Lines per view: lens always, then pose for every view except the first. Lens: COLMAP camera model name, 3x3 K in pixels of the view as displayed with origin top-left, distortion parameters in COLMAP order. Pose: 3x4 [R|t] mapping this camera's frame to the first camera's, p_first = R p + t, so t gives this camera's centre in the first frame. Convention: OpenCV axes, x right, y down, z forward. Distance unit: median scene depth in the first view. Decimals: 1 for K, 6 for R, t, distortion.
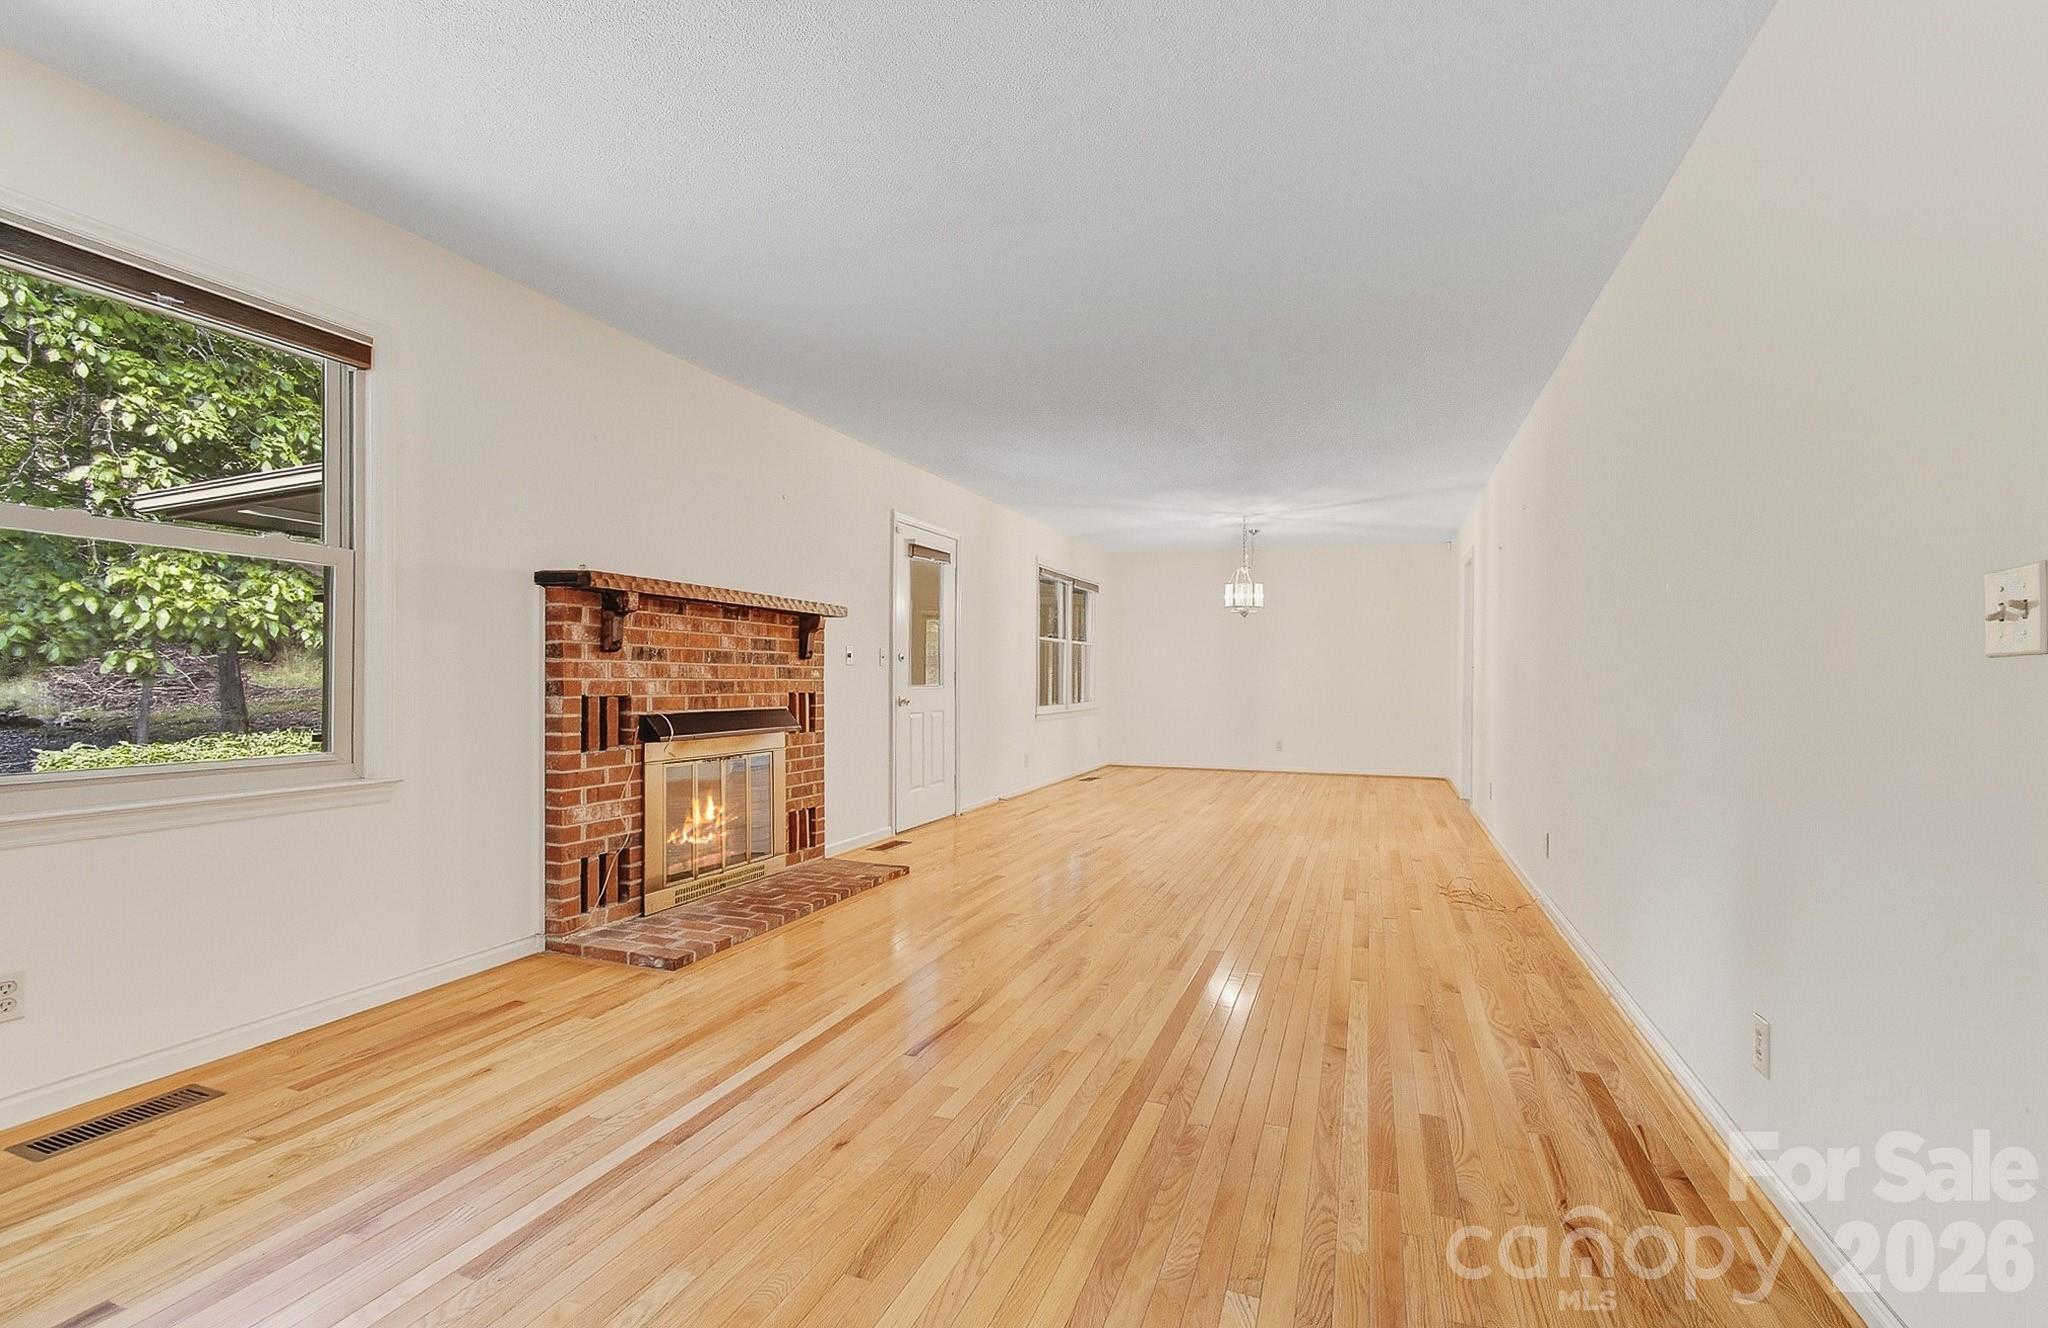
lens RADIAL K [[913.0, 0, 1021.4], [0, 913.0, 652.9], [0, 0, 1]] dist [0.005091, 0.000200]
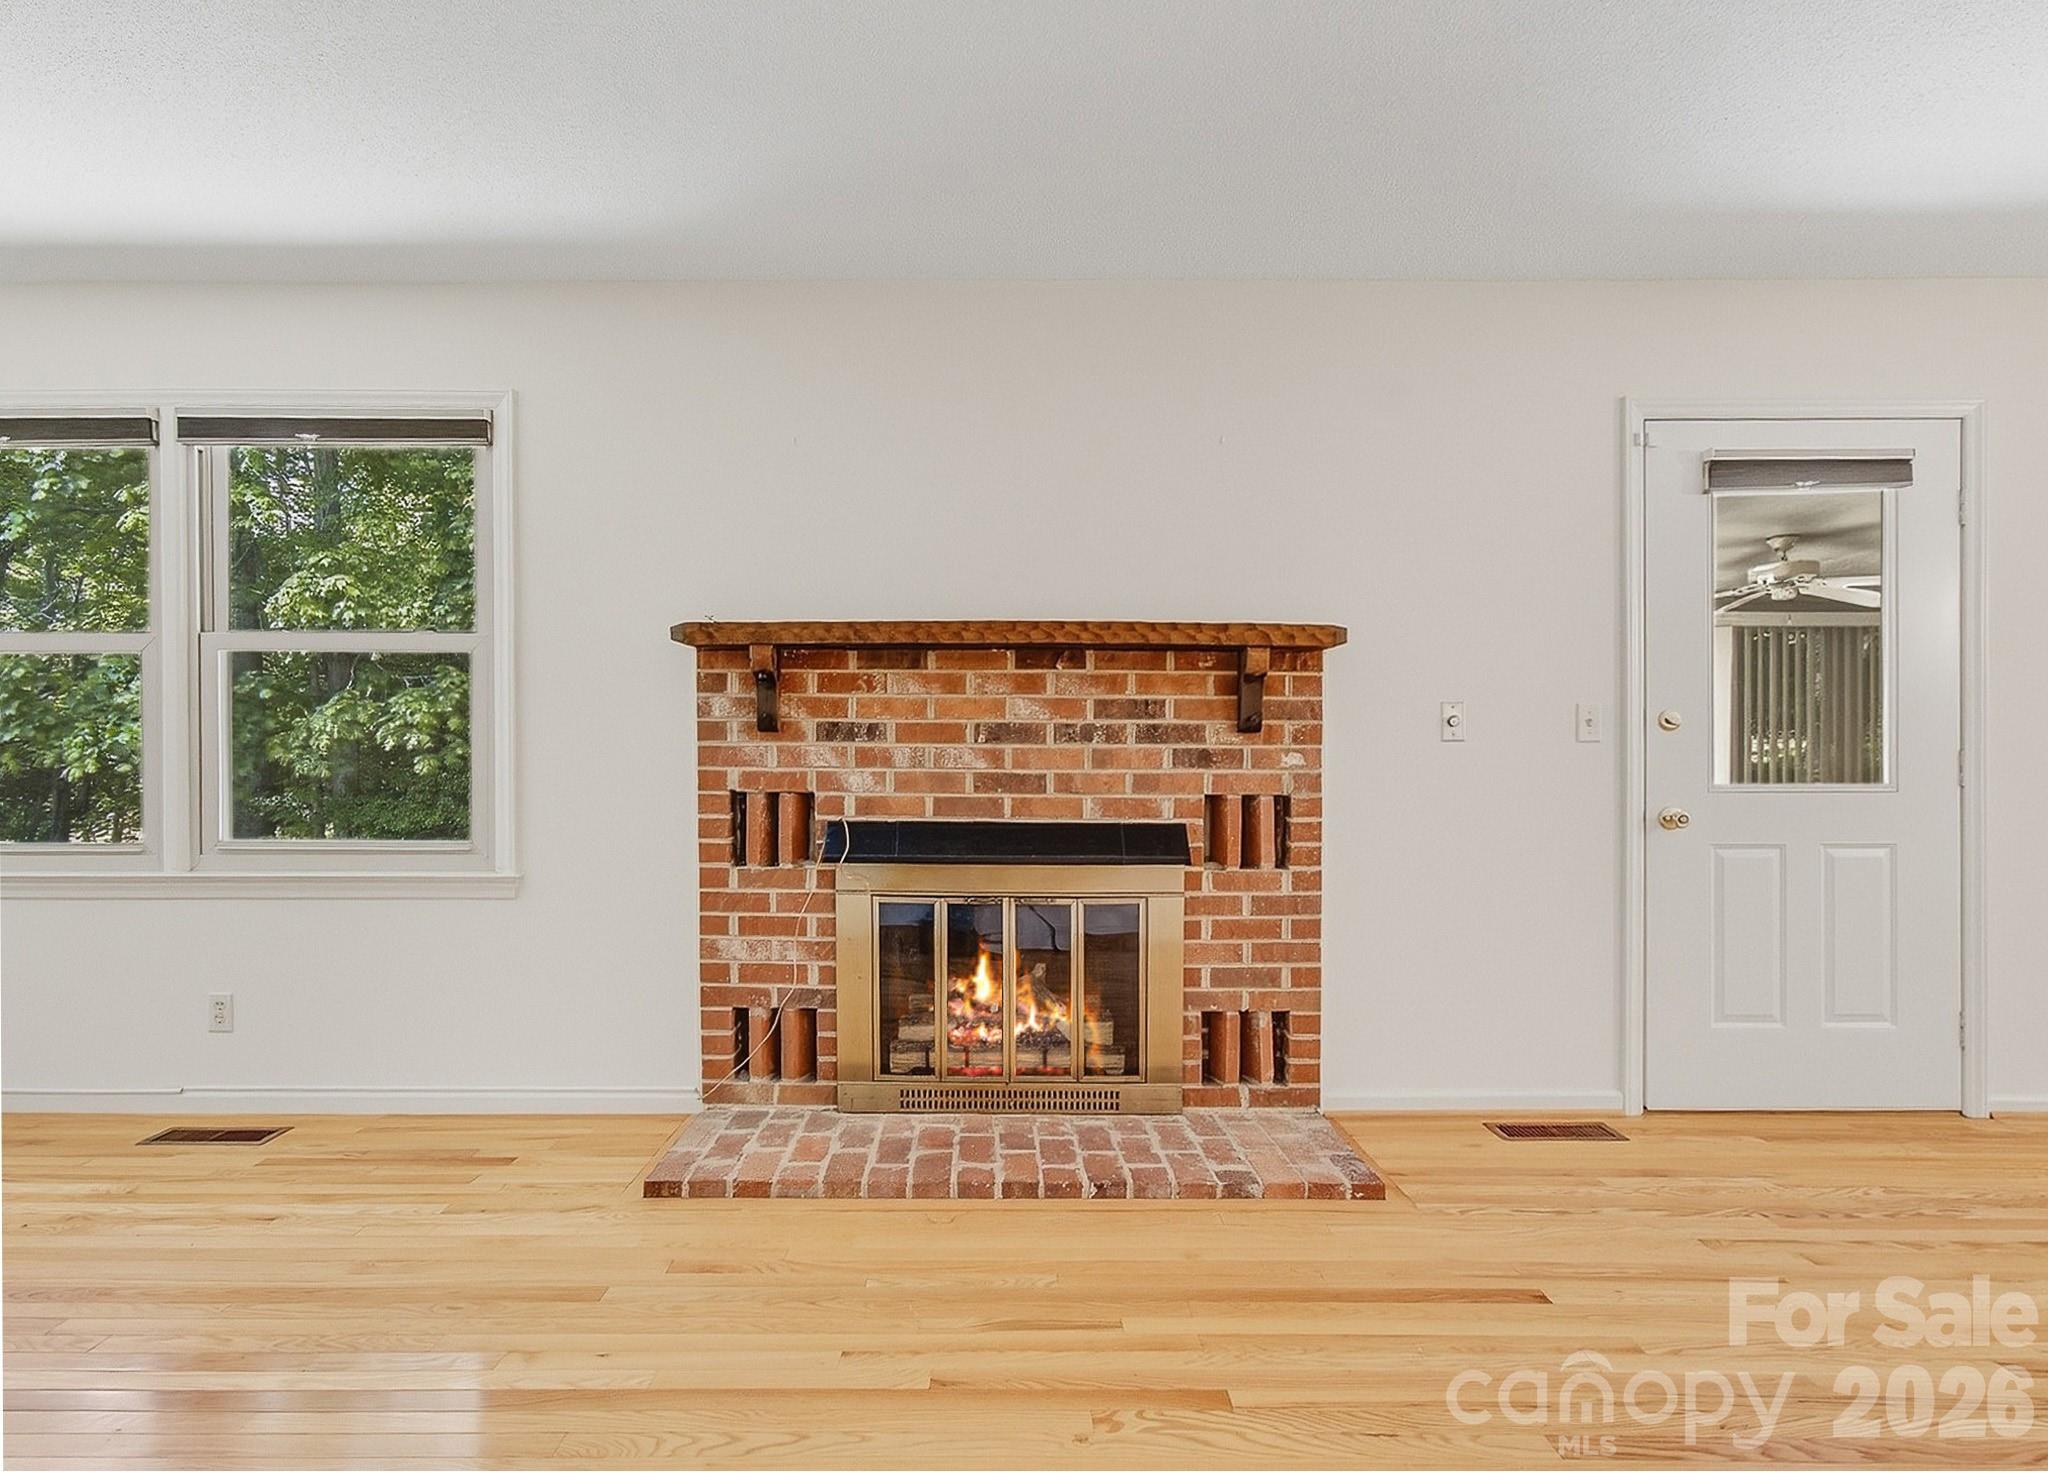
lens RADIAL K [[1156.4, 0, 1026.2], [0, 1156.4, 758.8], [0, 0, 1]] dist [-0.006330, 0.002041]
pose [[0.360461, 0.022608, -0.932500, 0.436255], [0.024728, 0.999123, 0.033781, -0.004631], [0.932446, -0.035235, 0.359586, 0.799497]]
